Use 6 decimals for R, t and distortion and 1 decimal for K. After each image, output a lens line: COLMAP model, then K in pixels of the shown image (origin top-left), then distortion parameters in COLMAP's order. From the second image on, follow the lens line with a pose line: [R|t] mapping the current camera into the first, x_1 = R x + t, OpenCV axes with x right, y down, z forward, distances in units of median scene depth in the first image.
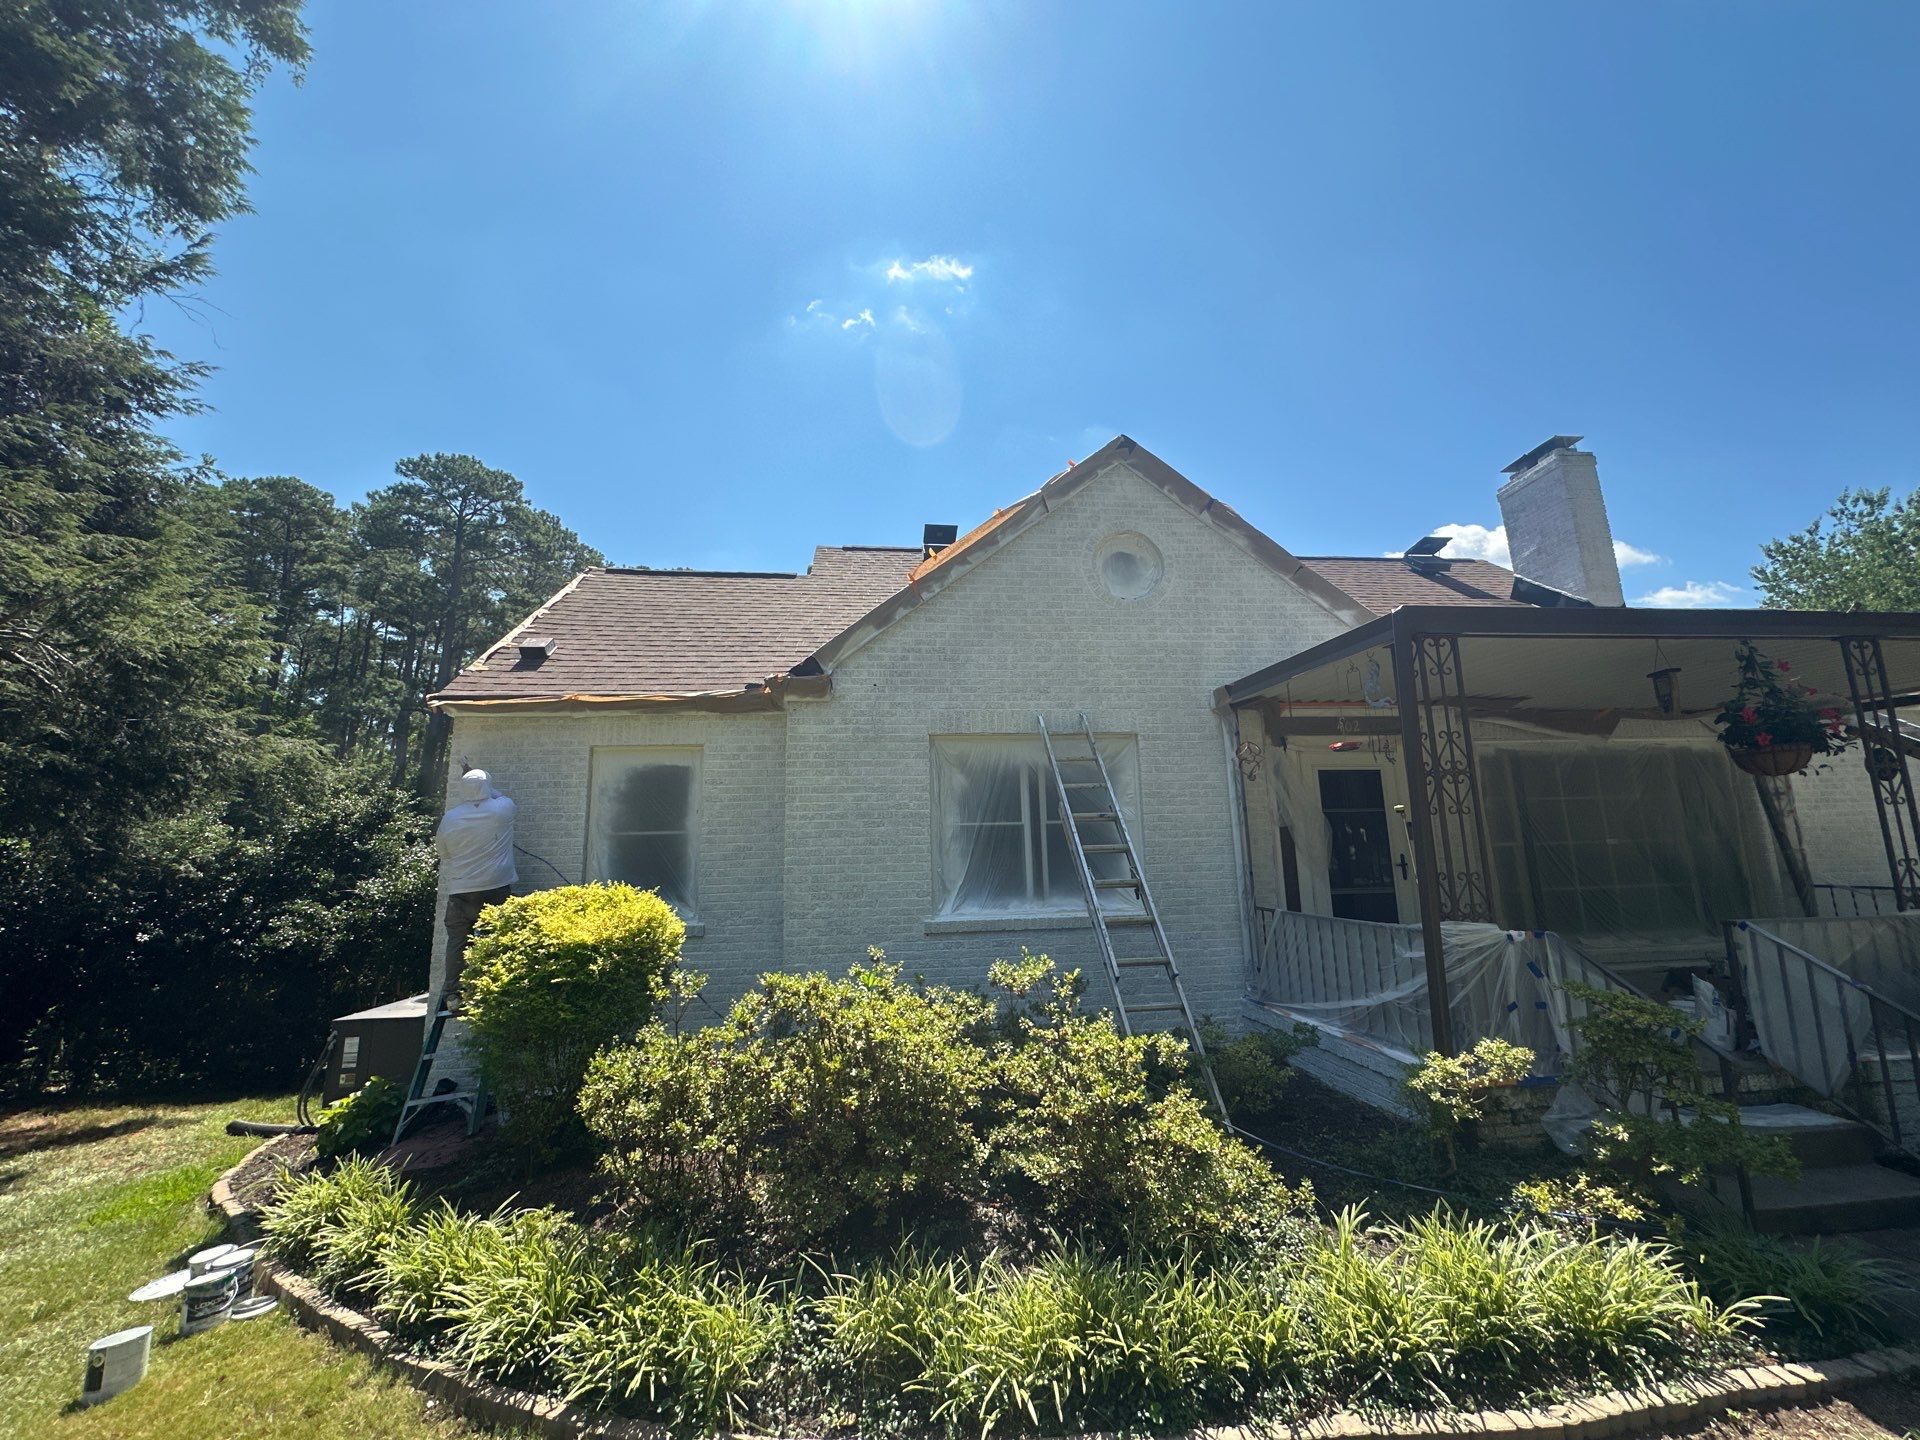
lens RADIAL K [[747.0, 0, 956.5], [0, 747.0, 732.3], [0, 0, 1]] dist [0.000068, 0.000022]
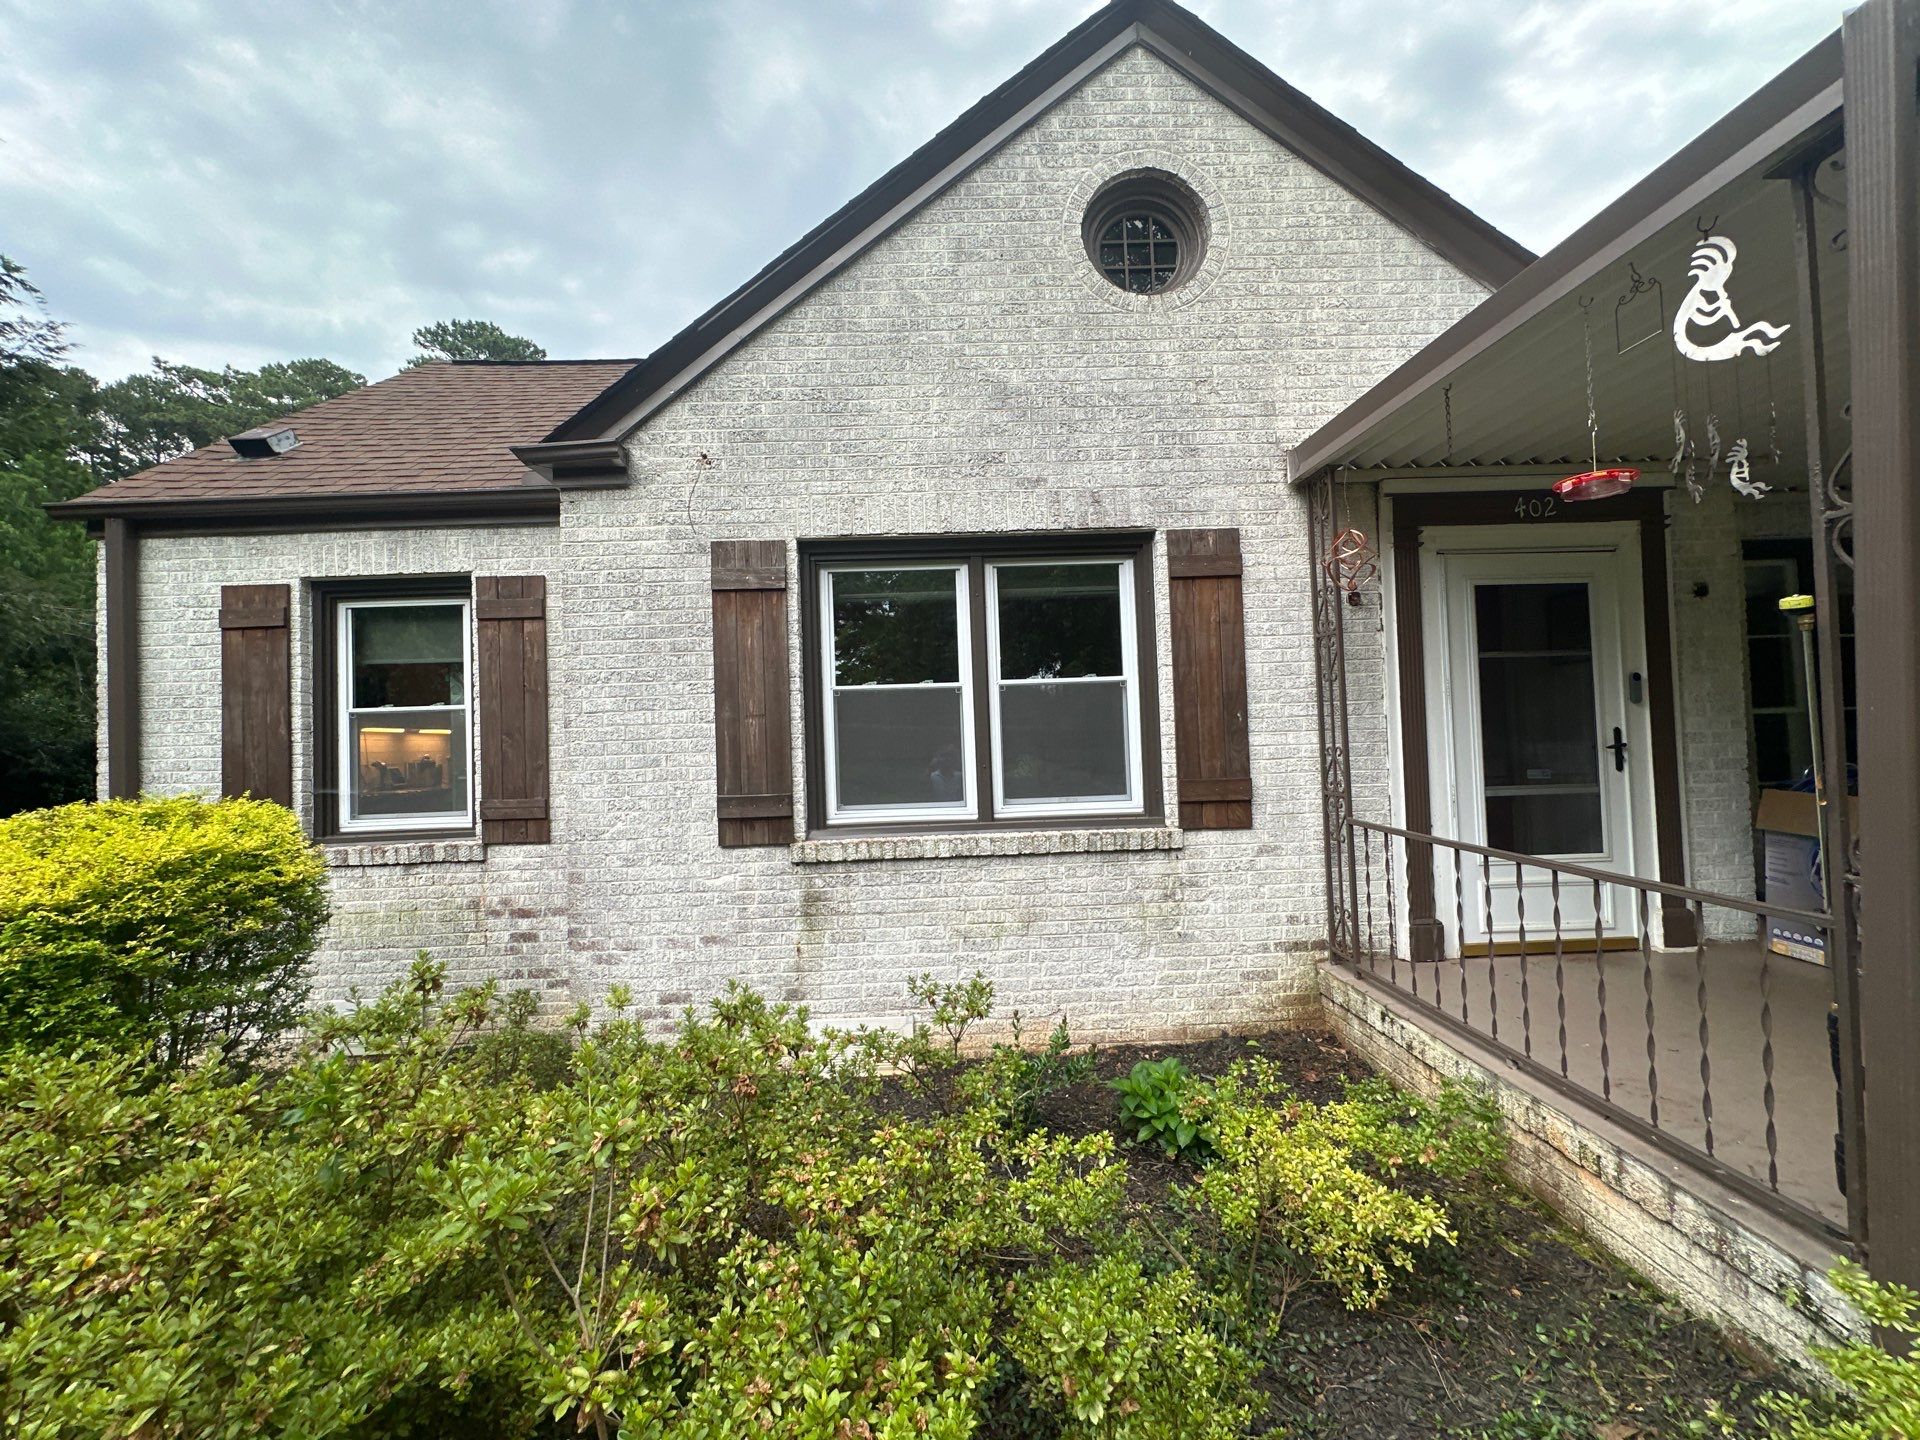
lens RADIAL K [[773.4, 0, 957.8], [0, 773.4, 722.6], [0, 0, 1]] dist [0.003469, -0.000183]
pose [[0.996812, -0.011968, -0.078888, 0.129477], [0.023104, 0.989624, 0.141810, 0.059427], [0.076372, -0.143180, 0.986746, 0.358078]]
